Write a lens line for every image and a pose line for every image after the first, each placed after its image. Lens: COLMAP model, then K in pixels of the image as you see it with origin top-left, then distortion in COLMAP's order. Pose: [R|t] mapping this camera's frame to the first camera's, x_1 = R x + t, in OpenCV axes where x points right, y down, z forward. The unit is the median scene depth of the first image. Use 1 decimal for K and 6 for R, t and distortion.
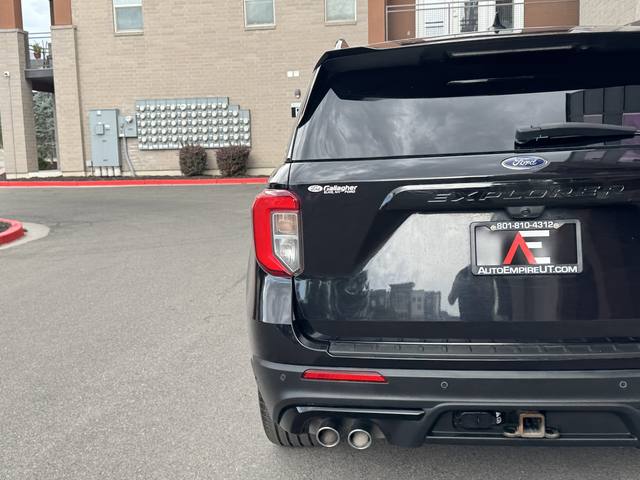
lens RADIAL K [[803.4, 0, 312.1], [0, 803.4, 241.7], [0, 0, 1]] dist [0.205671, -0.441536]
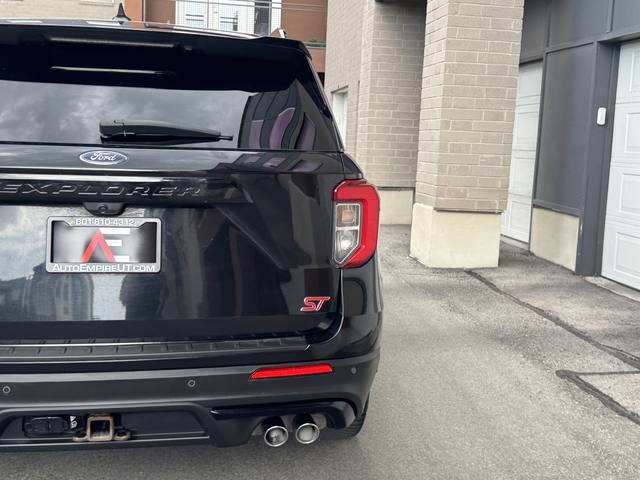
lens RADIAL K [[805.1, 0, 322.1], [0, 805.1, 232.1], [0, 0, 1]] dist [0.198242, -0.481249]
pose [[0.957722, 0.038879, 0.285055, 0.212463], [-0.037774, 0.999242, -0.009375, -0.008167], [-0.285204, -0.001789, 0.958465, -0.004521]]
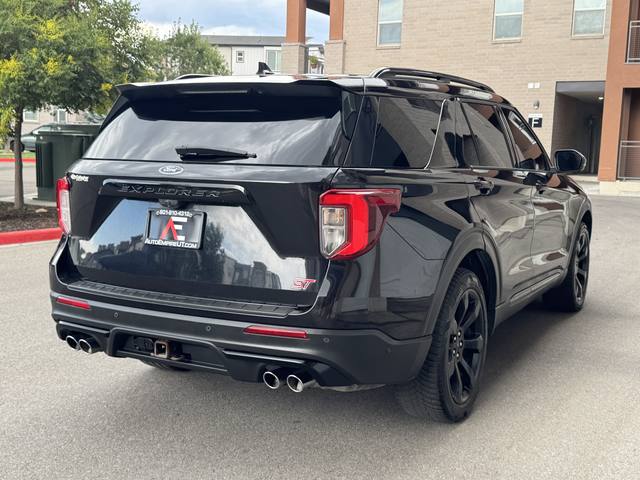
lens RADIAL K [[768.8, 0, 311.8], [0, 768.8, 238.7], [0, 0, 1]] dist [0.176761, -0.393313]
pose [[0.922111, 0.104405, -0.372574, 0.917257], [-0.105115, 0.994289, 0.018469, -0.023644], [0.372374, 0.022132, 0.927819, -0.171933]]
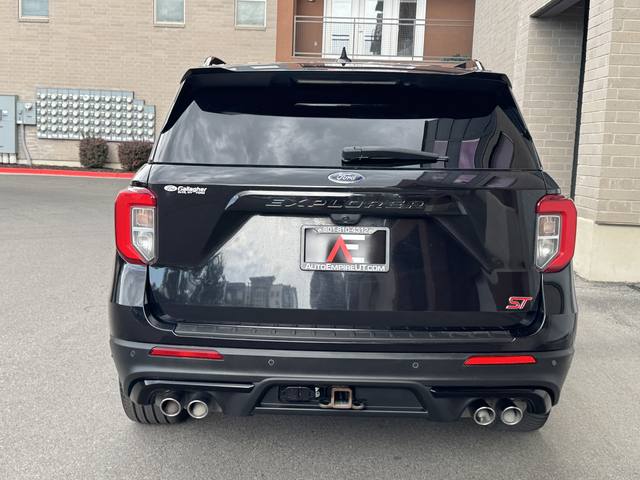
lens RADIAL K [[803.1, 0, 311.2], [0, 803.1, 233.4], [0, 0, 1]] dist [0.233465, -0.554742]
pose [[0.992111, 0.052431, 0.113875, 0.070562], [-0.050902, 0.998571, -0.016295, 0.006157], [-0.114567, 0.010370, 0.993361, -0.152468]]
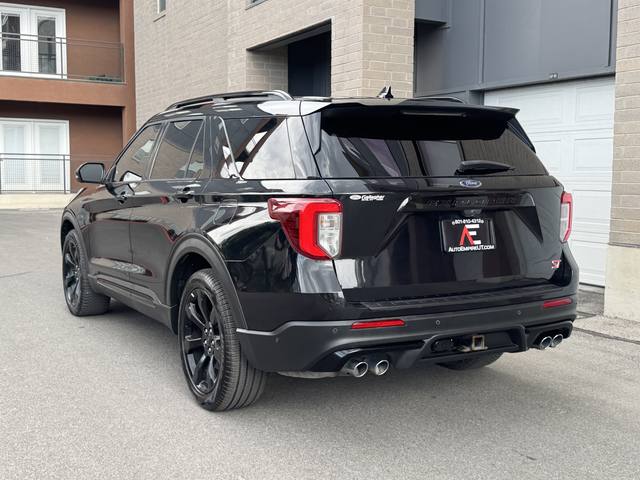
lens RADIAL K [[805.1, 0, 322.1], [0, 805.1, 232.1], [0, 0, 1]] dist [0.198242, -0.481249]
pose [[0.803412, -0.008283, 0.595366, -0.867108], [0.041525, 0.998248, -0.042147, 0.053087], [-0.593974, 0.058585, 0.802348, -0.126258]]
